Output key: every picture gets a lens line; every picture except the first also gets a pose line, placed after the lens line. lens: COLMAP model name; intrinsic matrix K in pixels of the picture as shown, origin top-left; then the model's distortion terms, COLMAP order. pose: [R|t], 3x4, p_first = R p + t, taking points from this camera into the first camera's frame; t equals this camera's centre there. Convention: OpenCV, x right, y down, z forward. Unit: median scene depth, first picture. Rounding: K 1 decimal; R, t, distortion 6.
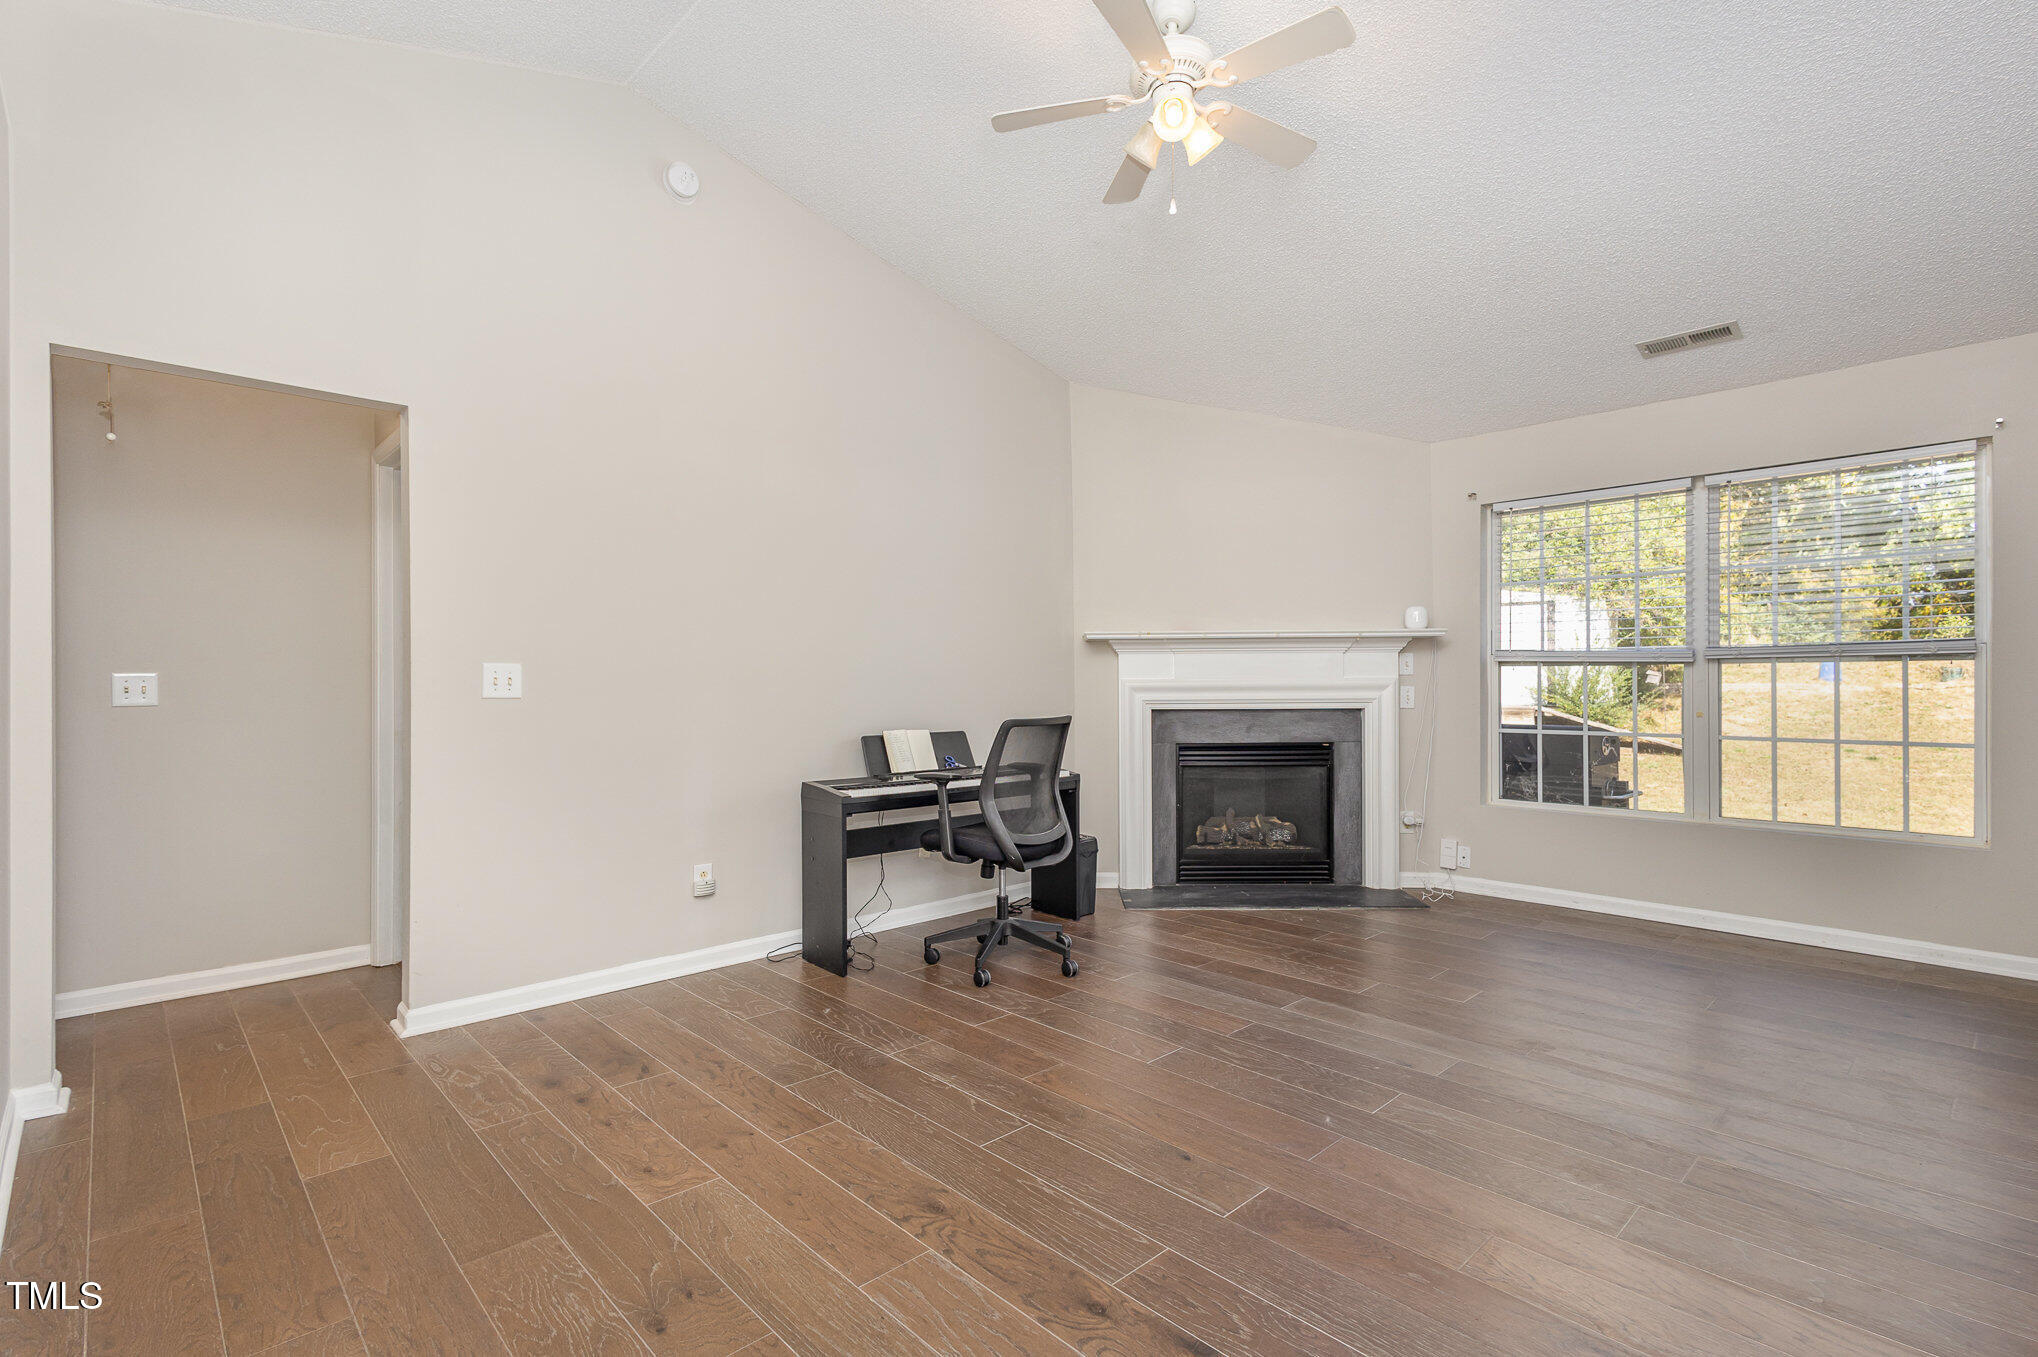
lens RADIAL K [[950.6, 0, 1019.0], [0, 950.6, 678.5], [0, 0, 1]] dist [0.001830, 0.000313]
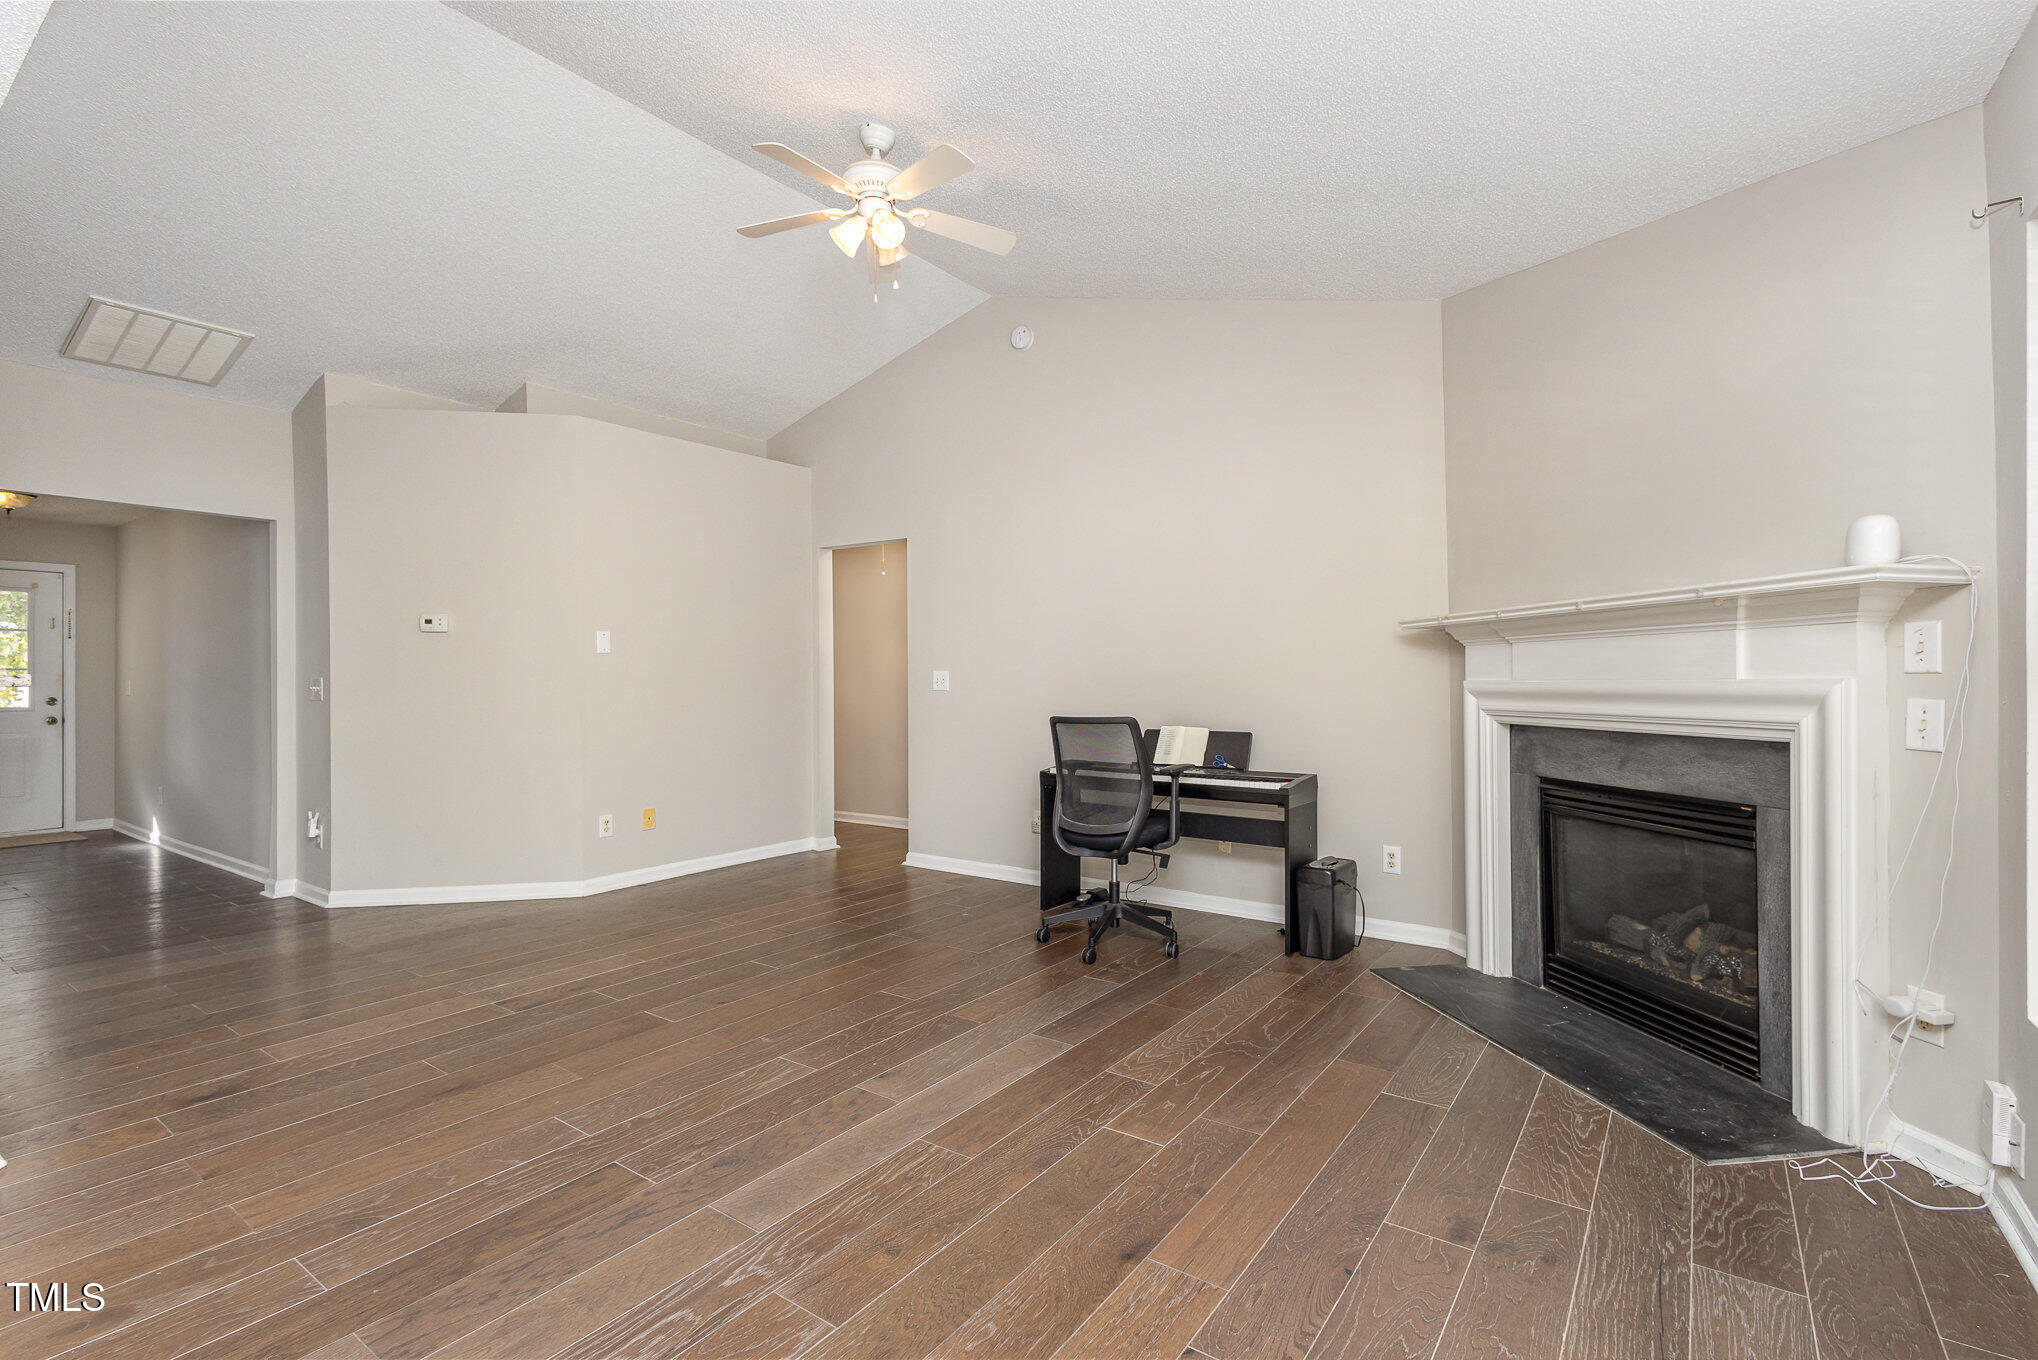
lens RADIAL K [[950.6, 0, 1019.0], [0, 950.6, 680.0], [0, 0, 1]] dist [0.001830, 0.000313]
pose [[0.189839, 0.006843, -0.981791, 0.927336], [0.002035, 0.999971, 0.007364, -0.006162], [0.981813, -0.003396, 0.189820, 0.633611]]
